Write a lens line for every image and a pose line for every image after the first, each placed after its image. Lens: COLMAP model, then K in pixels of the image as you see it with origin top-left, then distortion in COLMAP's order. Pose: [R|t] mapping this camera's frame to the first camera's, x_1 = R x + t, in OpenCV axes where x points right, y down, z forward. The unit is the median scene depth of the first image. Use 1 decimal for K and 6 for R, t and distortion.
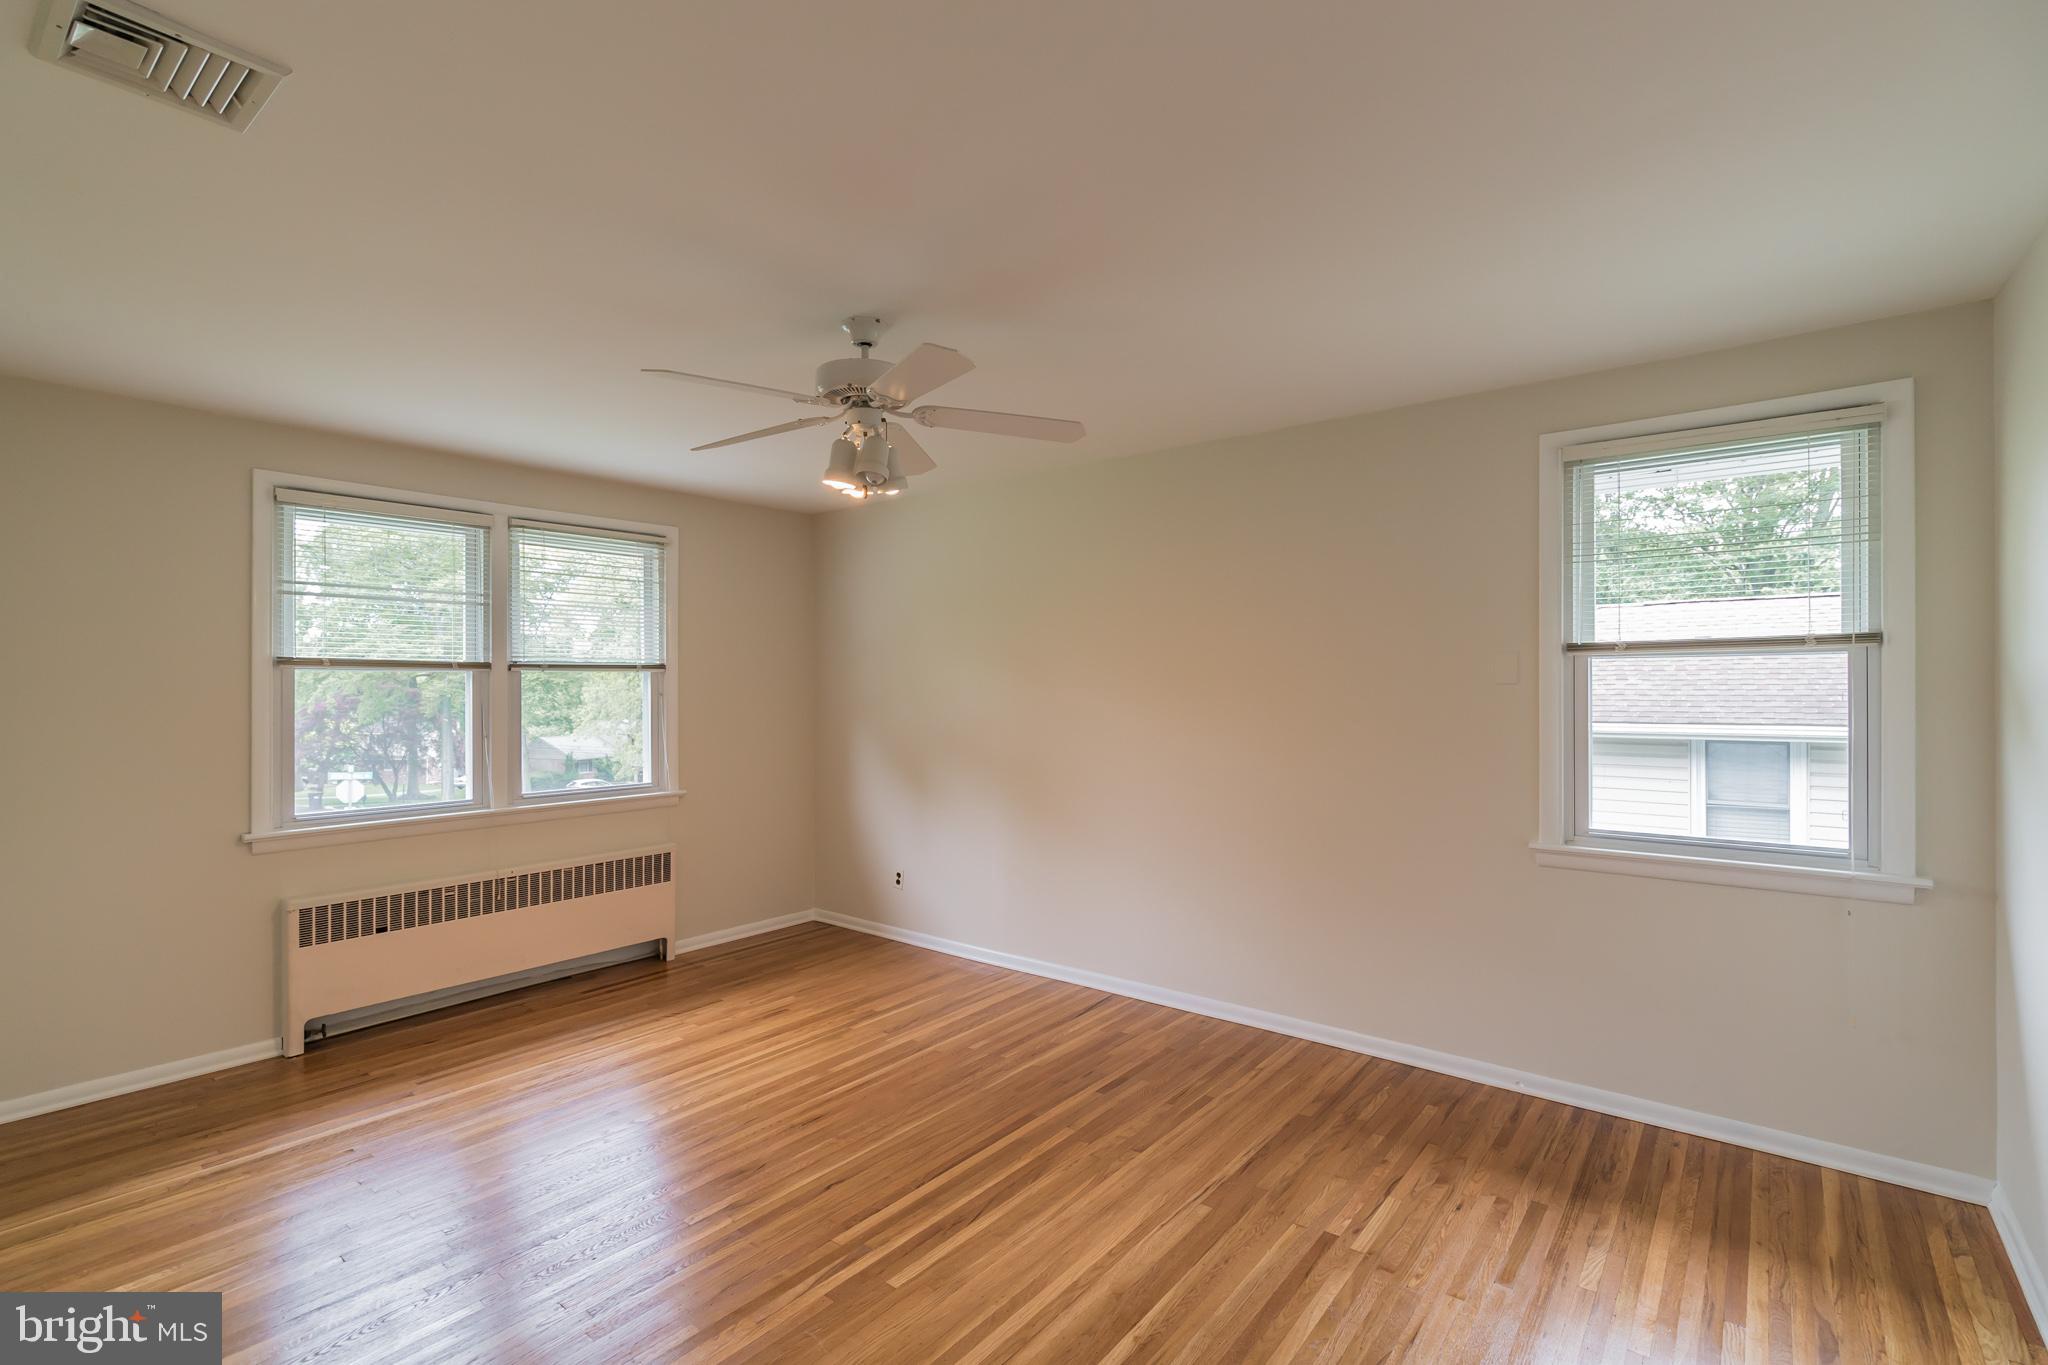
lens RADIAL K [[929.2, 0, 1014.3], [0, 929.2, 682.1], [0, 0, 1]] dist [-0.012208, 0.007167]
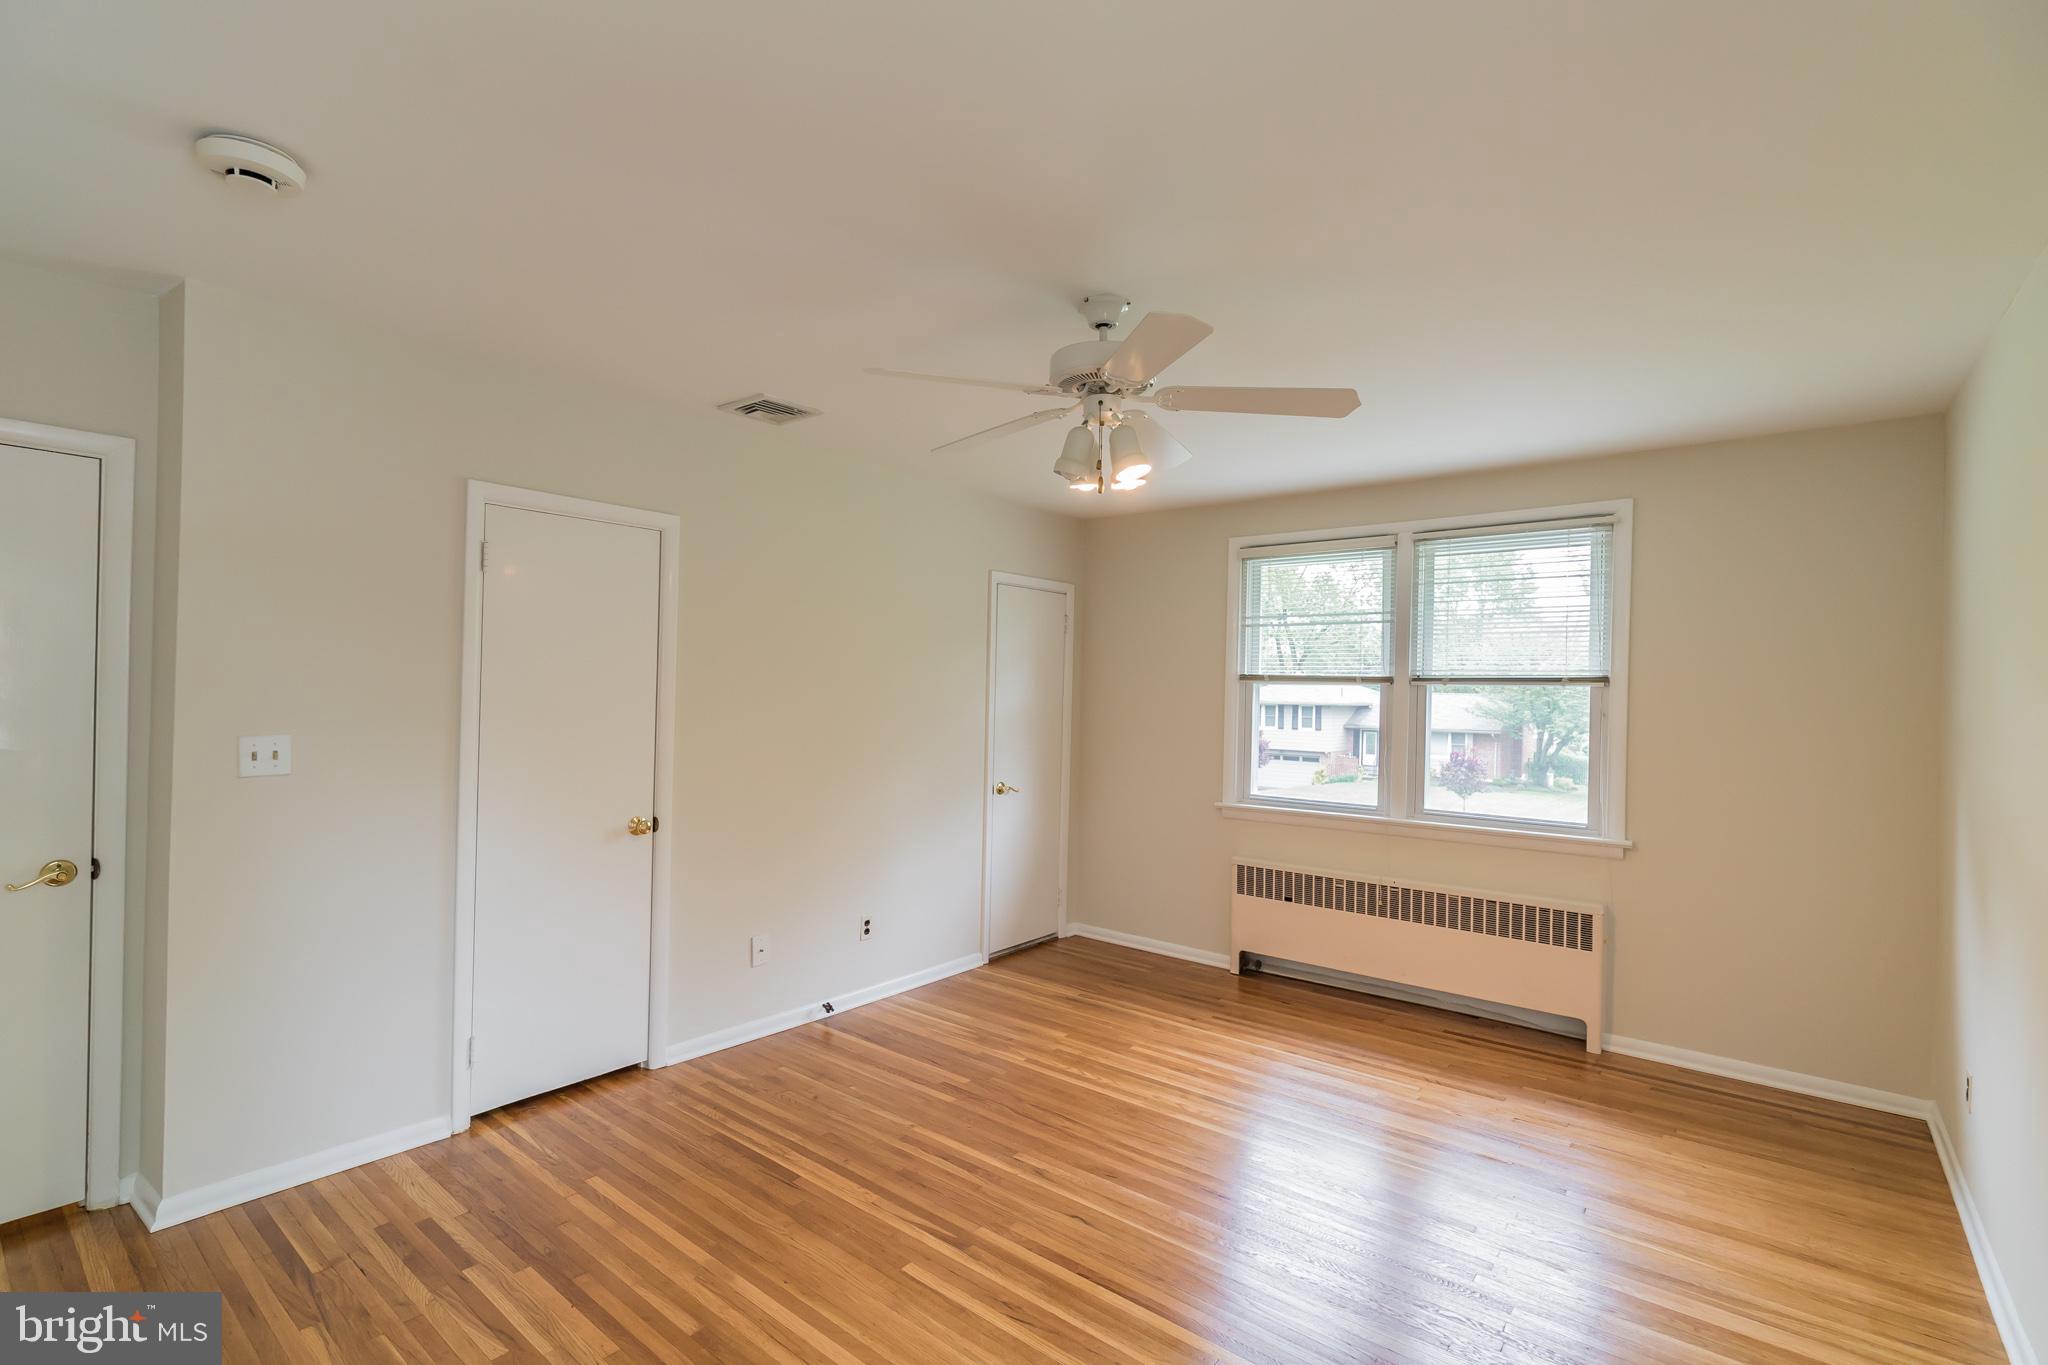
lens RADIAL K [[929.2, 0, 1014.3], [0, 929.2, 682.1], [0, 0, 1]] dist [-0.012208, 0.007167]
pose [[0.002619, -0.006427, -0.999976, 0.474201], [-0.015193, 0.999864, -0.006466, -0.001761], [0.999881, 0.015210, 0.002521, 0.573221]]
